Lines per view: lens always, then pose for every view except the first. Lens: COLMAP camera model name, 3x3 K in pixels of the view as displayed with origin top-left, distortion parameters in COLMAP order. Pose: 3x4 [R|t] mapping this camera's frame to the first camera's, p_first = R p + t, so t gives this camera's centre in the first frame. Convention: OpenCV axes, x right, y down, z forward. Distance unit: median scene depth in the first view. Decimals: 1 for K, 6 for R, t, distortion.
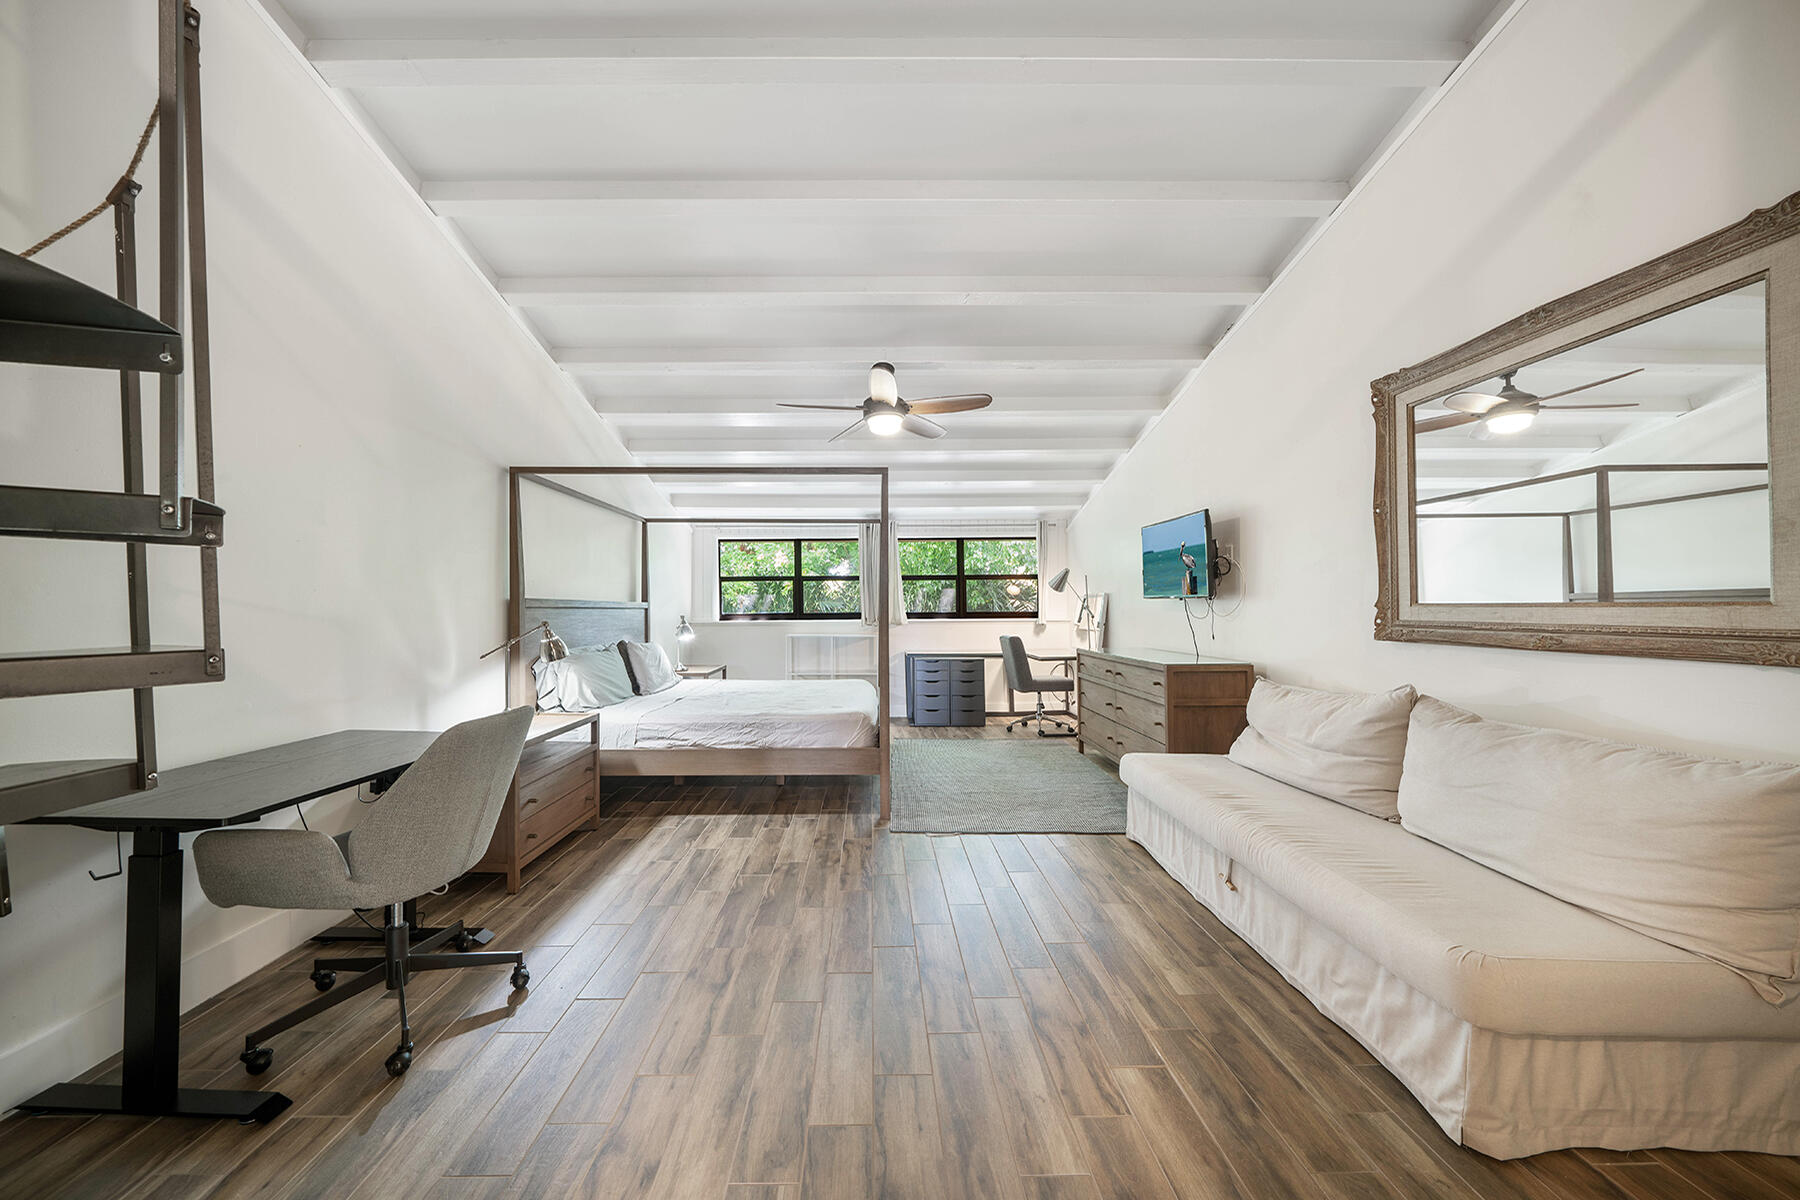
lens RADIAL K [[590.8, 0, 888.2], [0, 590.8, 610.9], [0, 0, 1]] dist [-0.002356, 0.000059]
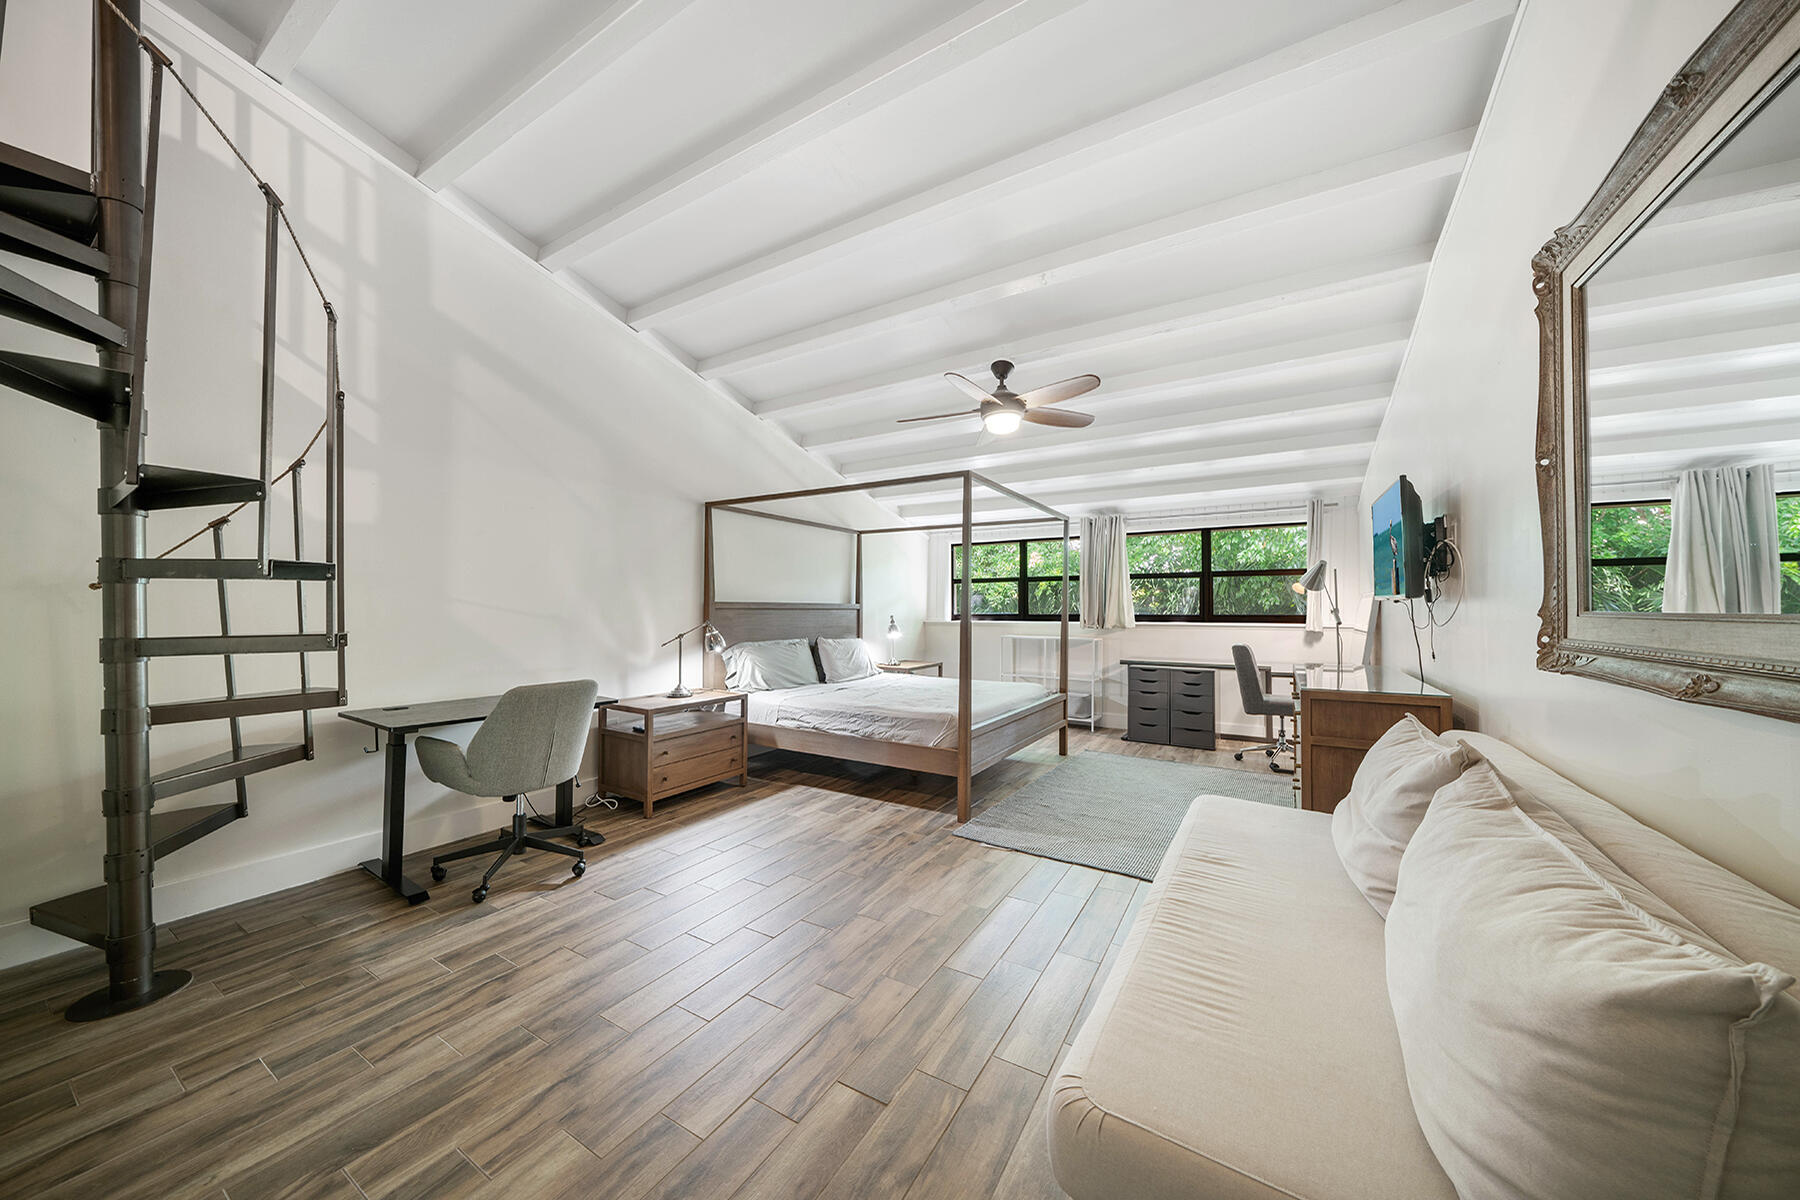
lens RADIAL K [[593.1, 0, 909.4], [0, 593.1, 607.3], [0, 0, 1]] dist [-0.003853, 0.000380]
pose [[0.860472, 0.004446, -0.509479, 0.420606], [-0.006966, 0.999971, -0.003039, -0.007134], [0.509450, 0.006165, 0.860478, 0.089110]]
